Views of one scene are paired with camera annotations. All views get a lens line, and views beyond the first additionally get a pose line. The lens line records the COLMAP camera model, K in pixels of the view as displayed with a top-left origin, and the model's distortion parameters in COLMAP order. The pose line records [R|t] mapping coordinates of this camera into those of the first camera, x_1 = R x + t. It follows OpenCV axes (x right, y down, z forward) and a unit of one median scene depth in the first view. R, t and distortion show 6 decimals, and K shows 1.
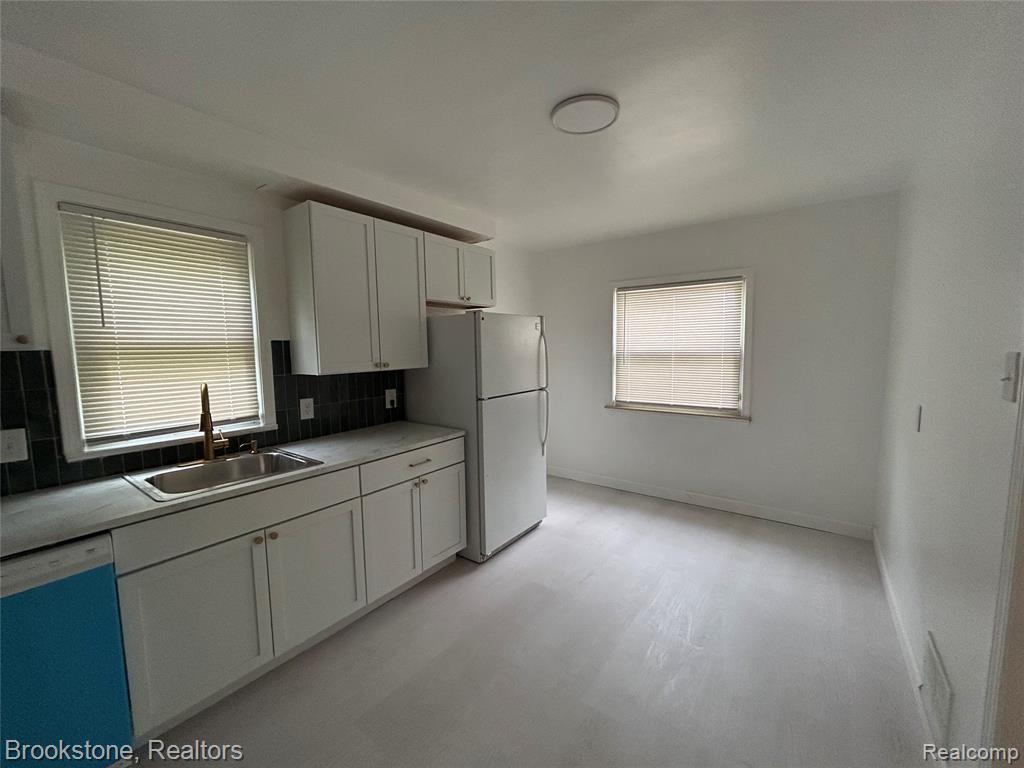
lens RADIAL K [[412.6, 0, 514.6], [0, 412.6, 385.8], [0, 0, 1]] dist [-0.001325, 0.001210]
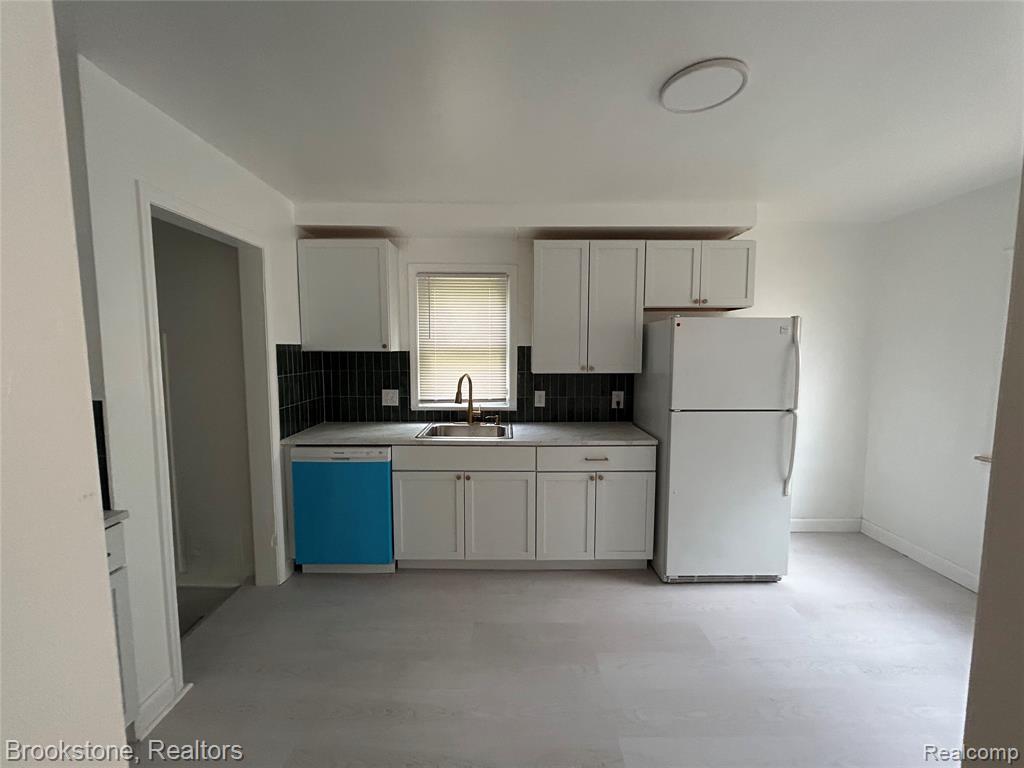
lens RADIAL K [[412.6, 0, 511.6], [0, 412.6, 386.9], [0, 0, 1]] dist [-0.001325, 0.001210]
pose [[0.601748, 0.088158, -0.793806, 0.463250], [-0.088497, 0.995129, 0.043431, -0.029687], [0.793768, 0.044115, 0.606618, 0.141599]]
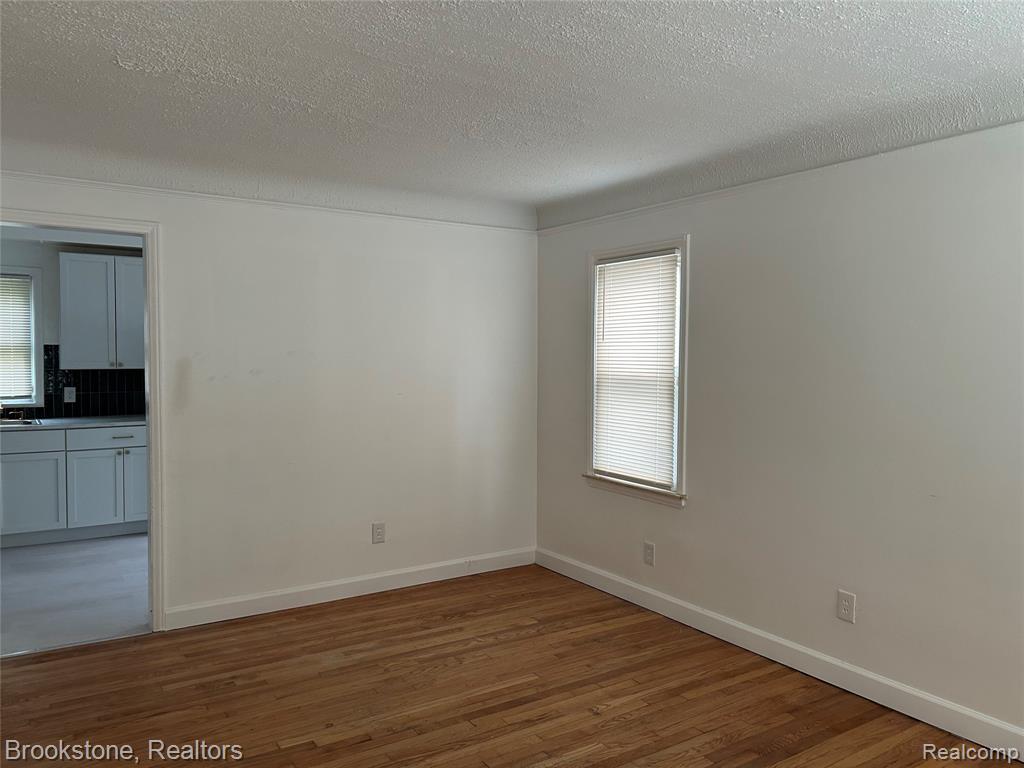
lens RADIAL K [[775.2, 0, 522.6], [0, 775.2, 378.8], [0, 0, 1]] dist [0.041164, -0.023849]
pose [[0.939041, 0.034368, -0.342083, 1.775988], [-0.054217, 0.997344, -0.048629, 0.047778], [0.339504, 0.064211, 0.938410, -0.923550]]
